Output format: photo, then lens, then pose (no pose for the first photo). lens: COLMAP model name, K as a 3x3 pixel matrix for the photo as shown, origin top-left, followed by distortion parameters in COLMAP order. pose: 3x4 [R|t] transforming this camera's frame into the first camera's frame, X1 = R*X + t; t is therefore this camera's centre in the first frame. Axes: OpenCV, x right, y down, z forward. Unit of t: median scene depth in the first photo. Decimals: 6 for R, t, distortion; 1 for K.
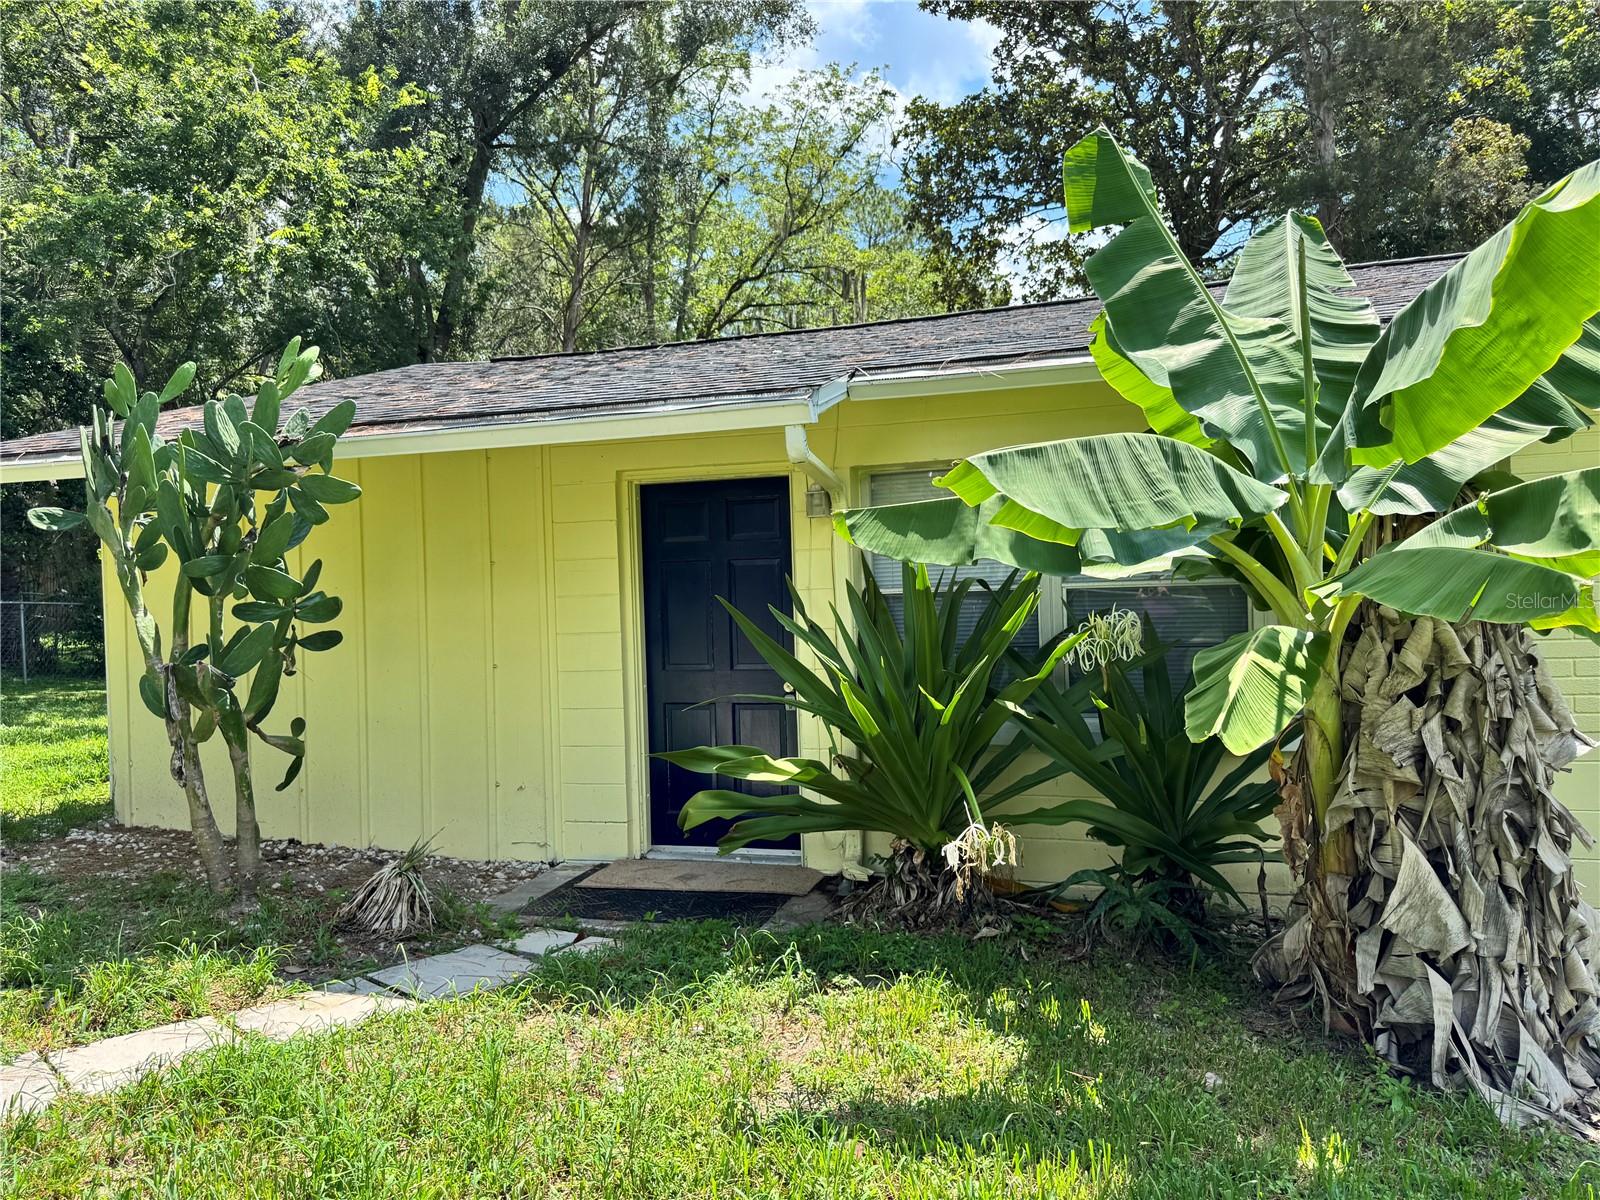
lens RADIAL K [[1110.5, 0, 804.4], [0, 1110.5, 604.7], [0, 0, 1]] dist [0.089133, -0.147804]
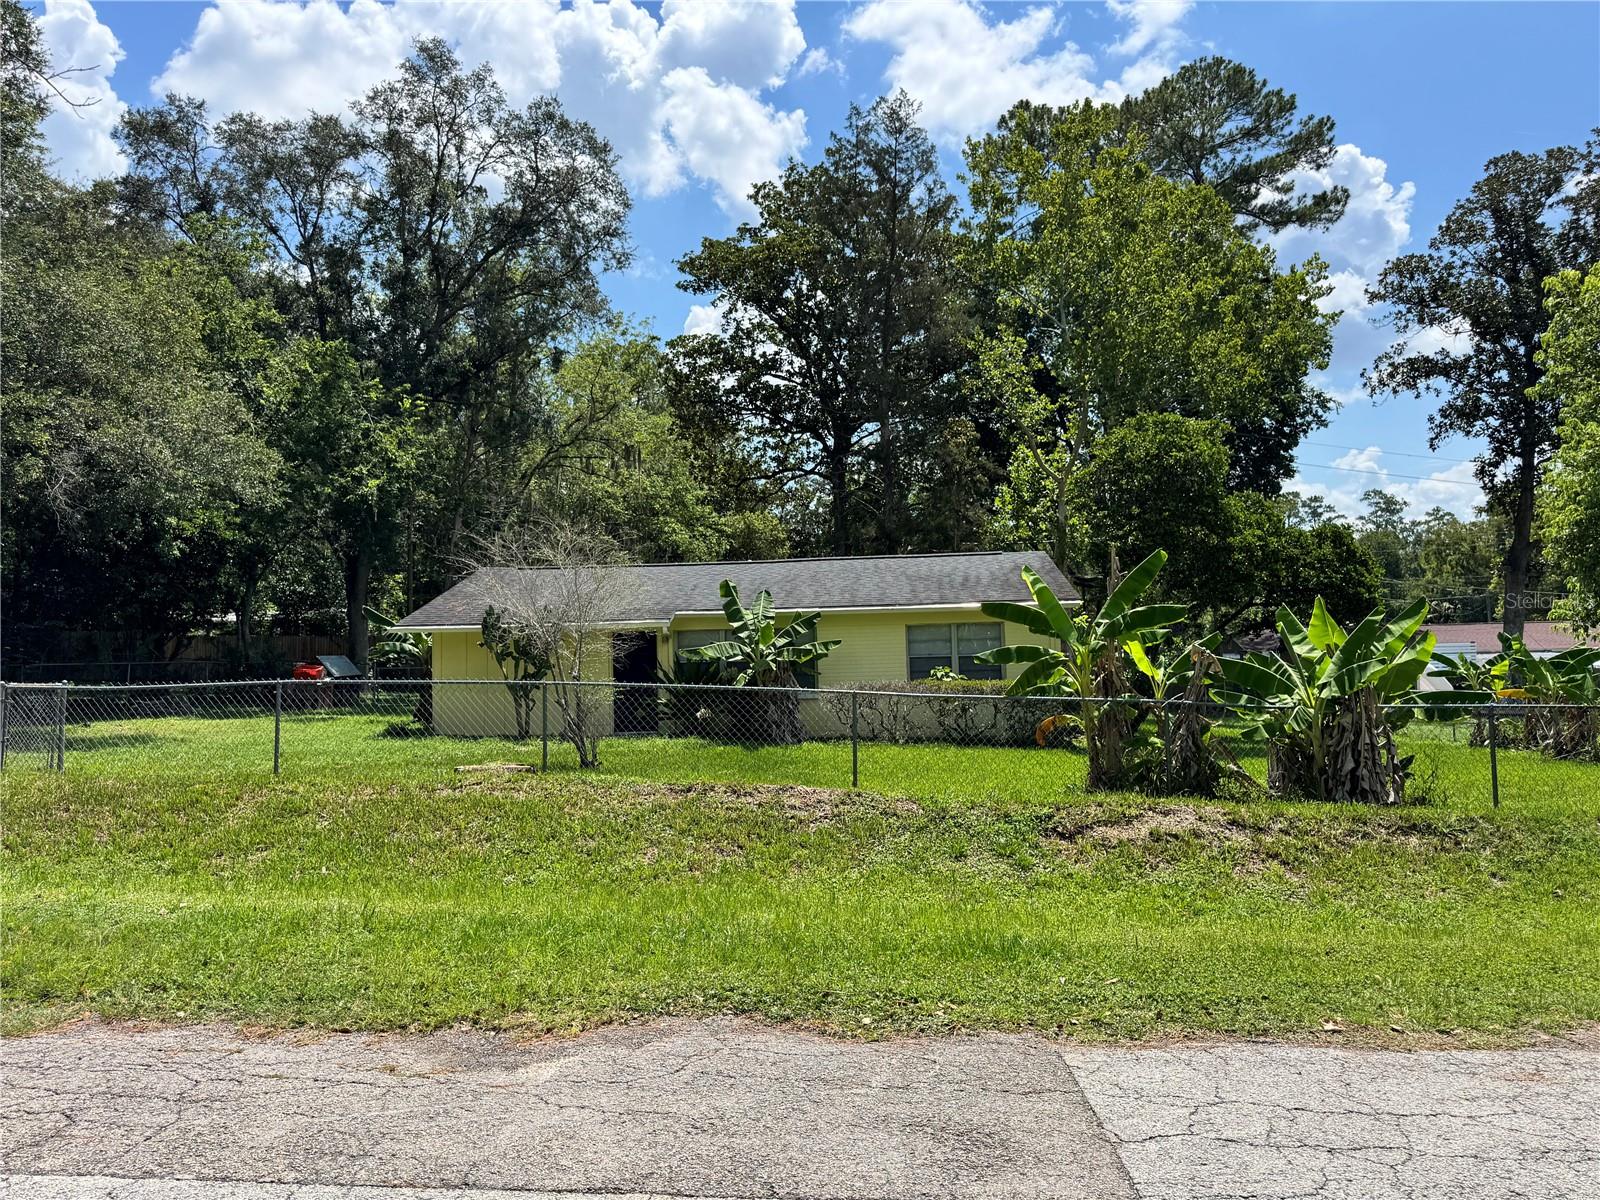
lens RADIAL K [[1110.5, 0, 804.4], [0, 1110.5, 604.7], [0, 0, 1]] dist [0.089133, -0.147804]
pose [[0.972614, 0.019595, 0.231600, -0.421222], [-0.008331, 0.998739, -0.049515, -0.021340], [-0.232278, 0.046230, 0.971550, -2.954075]]
